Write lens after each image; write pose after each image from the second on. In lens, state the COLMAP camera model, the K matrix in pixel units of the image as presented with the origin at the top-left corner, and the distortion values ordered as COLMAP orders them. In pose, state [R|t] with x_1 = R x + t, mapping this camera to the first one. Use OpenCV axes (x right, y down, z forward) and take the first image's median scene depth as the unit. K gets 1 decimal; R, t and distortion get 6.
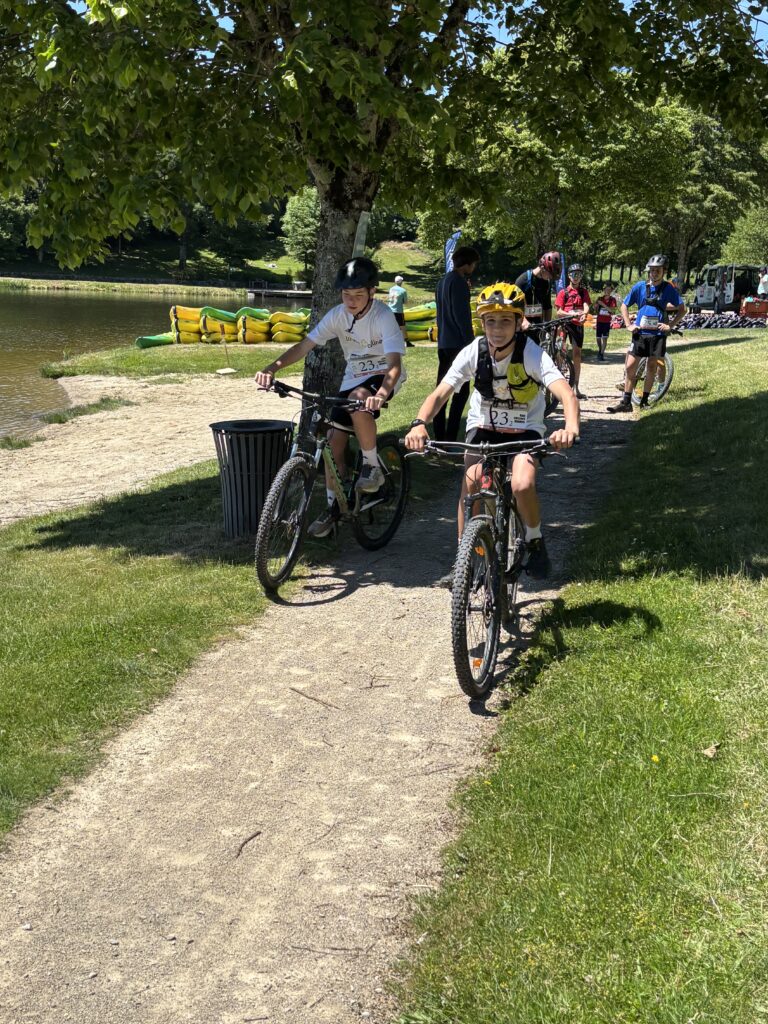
lens RADIAL K [[1309.7, 0, 364.4], [0, 1309.7, 527.4], [0, 0, 1]] dist [0.047548, 0.000000]
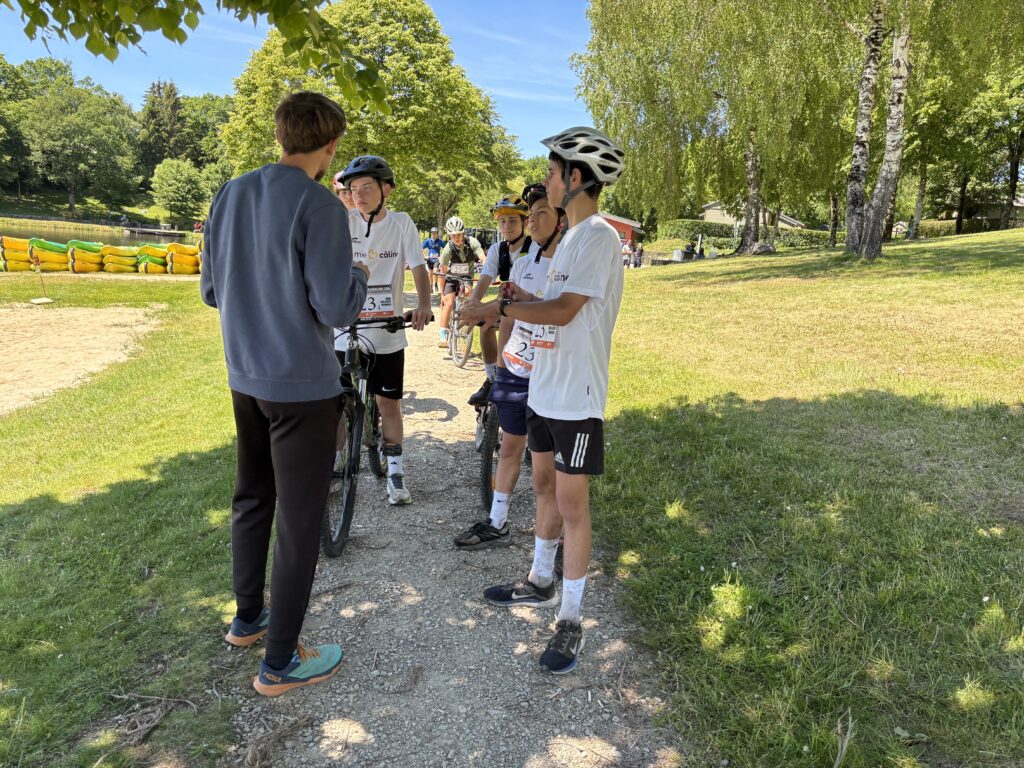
lens RADIAL K [[777.9, 0, 510.9], [0, 777.9, 384.0], [0, 0, 1]] dist [0.024996, -0.031793]
pose [[0.938494, -0.019964, 0.344717, 0.017623], [0.018539, 0.999801, 0.007429, -0.032286], [-0.344796, -0.000581, 0.938677, 0.183620]]
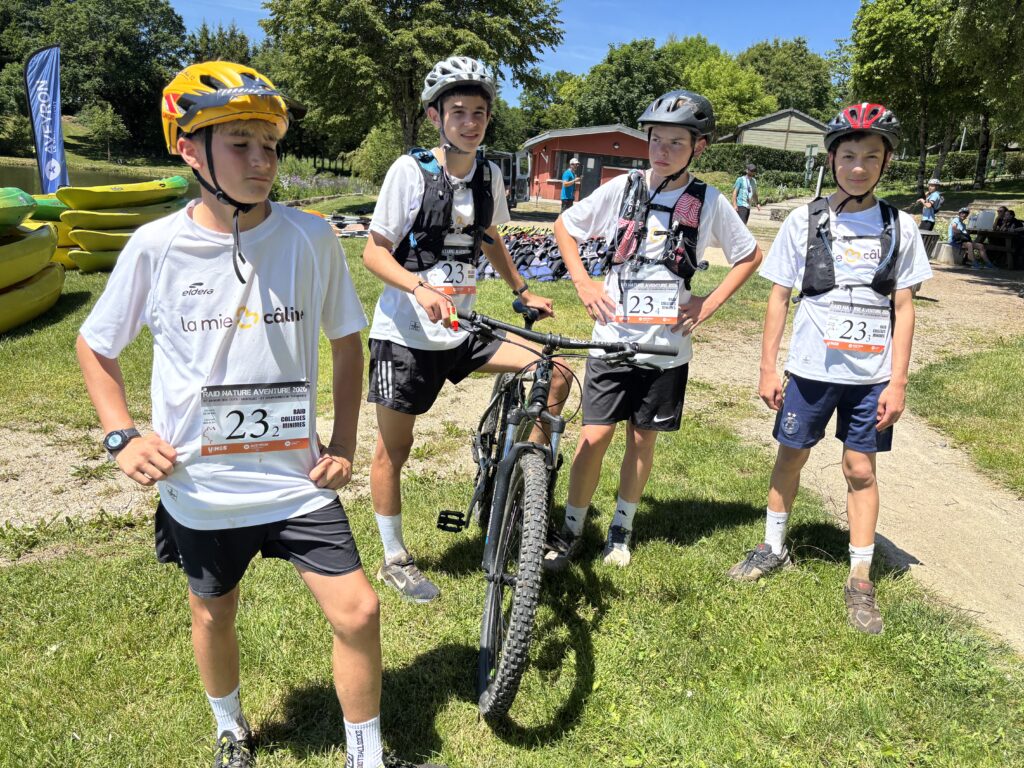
lens RADIAL K [[777.9, 0, 520.5], [0, 777.9, 375.2], [0, 0, 1]] dist [0.024996, -0.031793]
pose [[0.867700, -0.078040, 0.490924, 0.072885], [0.039207, 0.995267, 0.088915, -0.112200], [-0.495540, -0.057904, 0.866653, 0.611023]]
